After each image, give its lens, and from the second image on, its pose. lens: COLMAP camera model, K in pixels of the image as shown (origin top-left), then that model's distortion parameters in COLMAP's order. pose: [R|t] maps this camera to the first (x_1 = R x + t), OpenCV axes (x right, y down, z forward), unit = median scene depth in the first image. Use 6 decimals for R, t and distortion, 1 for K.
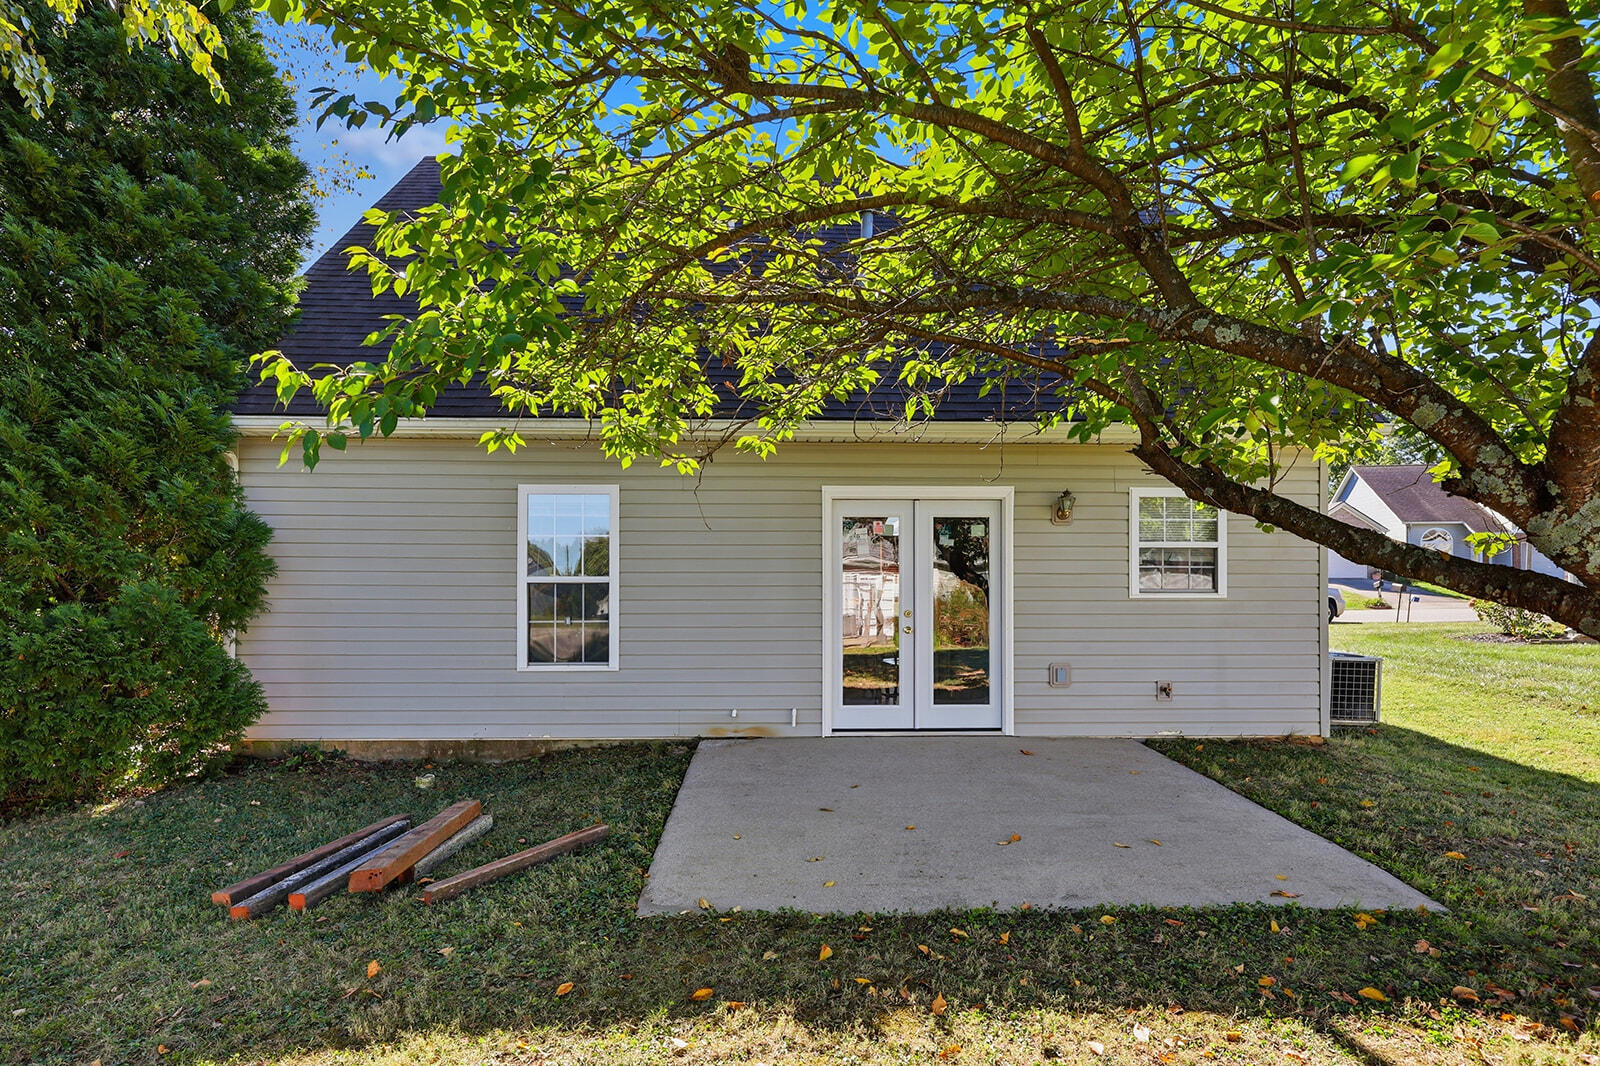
lens RADIAL K [[907.4, 0, 799.8], [0, 907.4, 576.8], [0, 0, 1]] dist [0.000124, -0.000150]
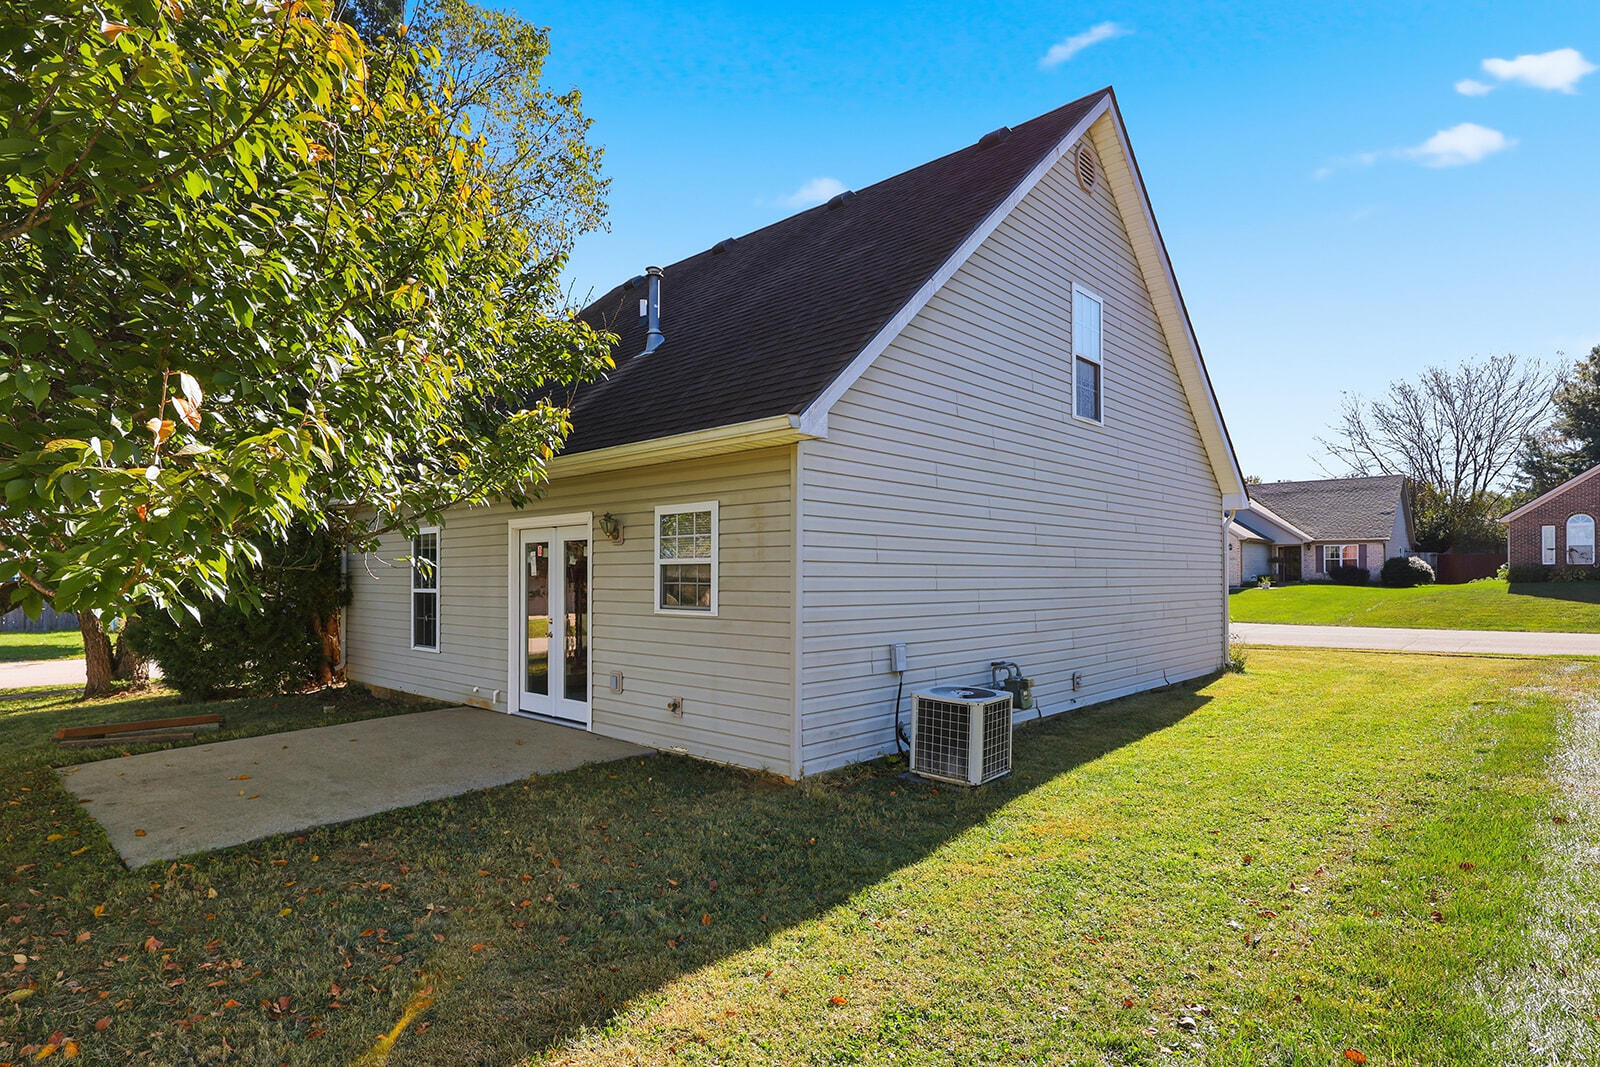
lens RADIAL K [[852.6, 0, 794.6], [0, 852.6, 565.3], [0, 0, 1]] dist [-0.001302, -0.001001]
pose [[0.703508, -0.011621, -0.710592, 1.170462], [0.004665, 0.999920, -0.011735, -0.019762], [0.710672, 0.004940, 0.703507, 0.428447]]
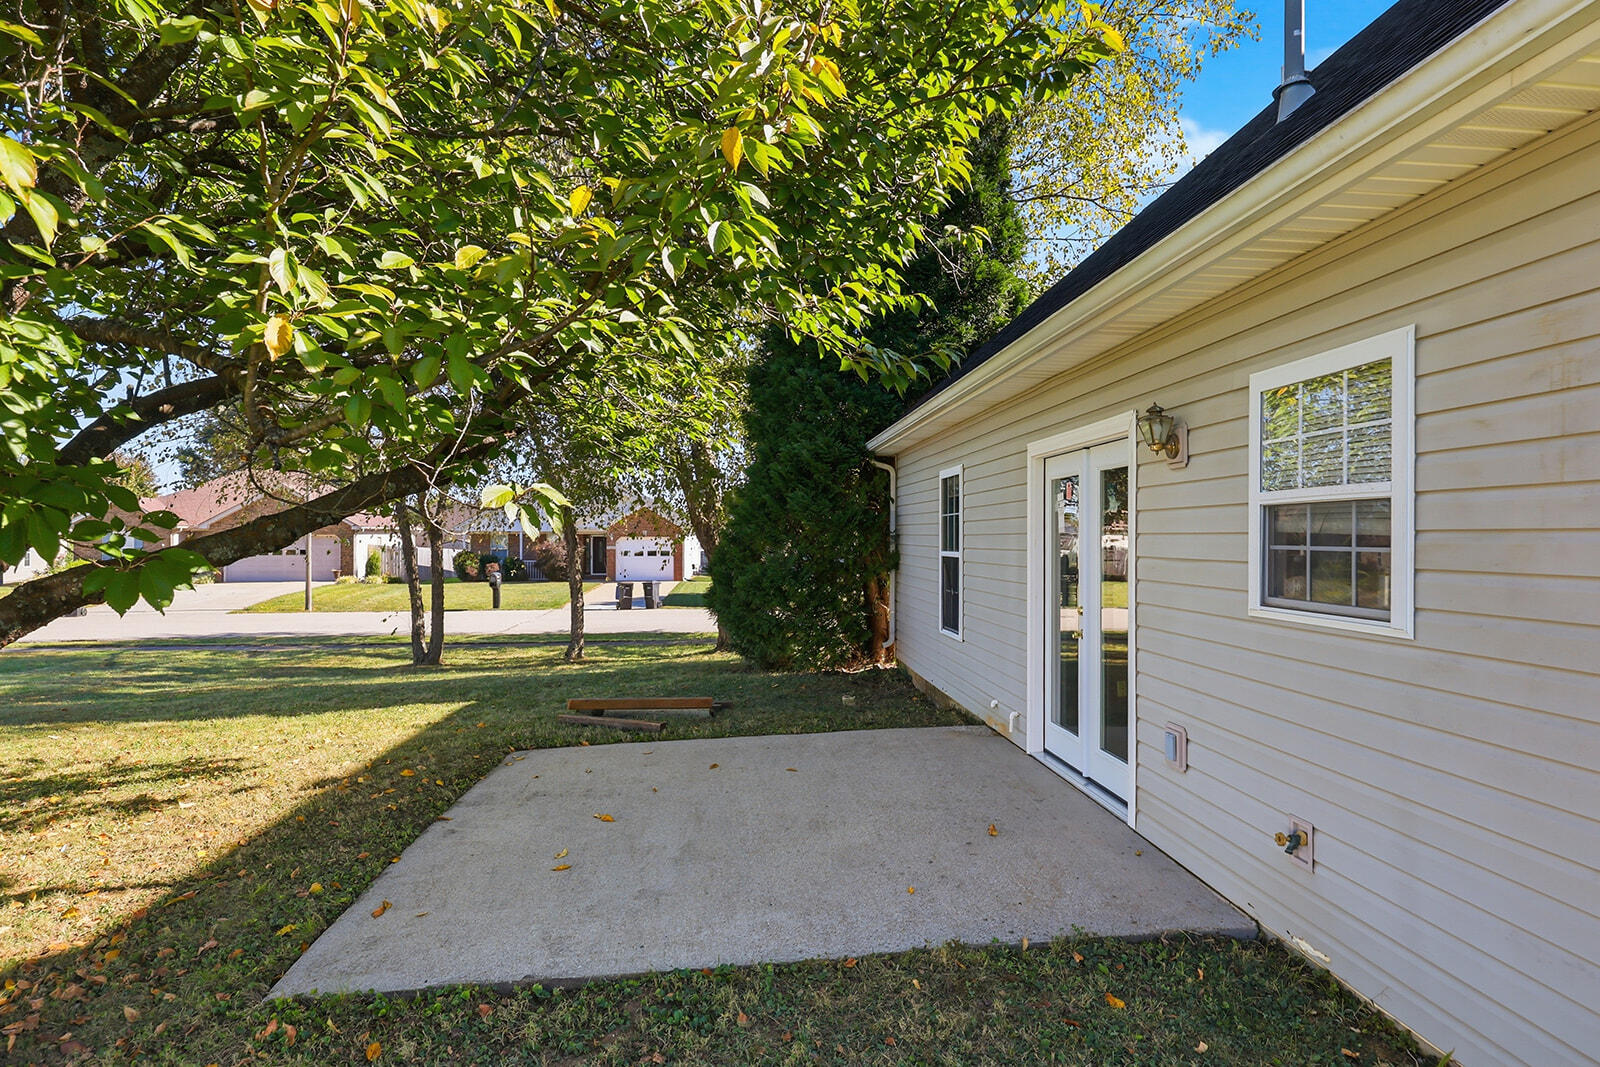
lens RADIAL K [[883.9, 0, 800.0], [0, 883.9, 533.5], [0, 0, 1]] dist [0.000487, -0.000551]
pose [[0.045302, -0.005641, -0.998957, 0.802229], [0.007884, 0.999955, -0.005289, -0.017819], [0.998942, -0.007637, 0.045344, 0.753751]]
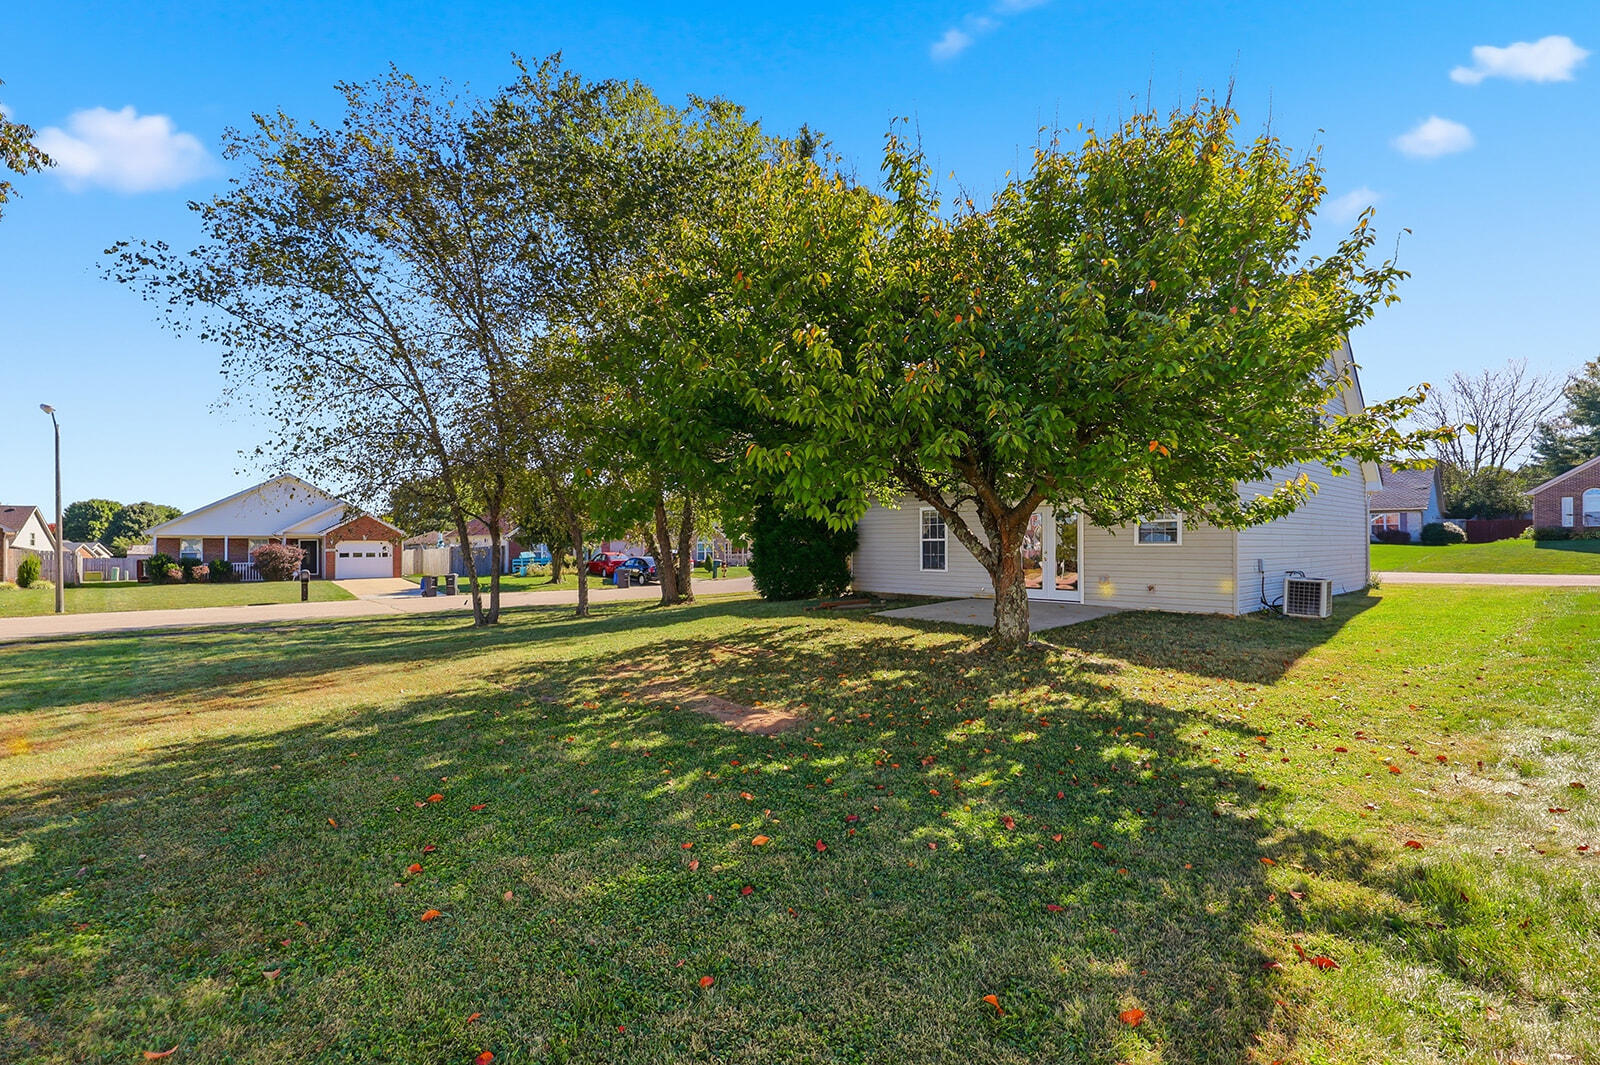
lens RADIAL K [[692.6, 0, 800.0], [0, 692.6, 532.5], [0, 0, 1]] dist [0.000407, 0.000167]
pose [[0.628184, -0.017326, -0.777872, 1.171048], [0.008355, 0.999845, -0.015523, 0.009779], [0.778020, 0.003252, 0.628231, -0.702764]]
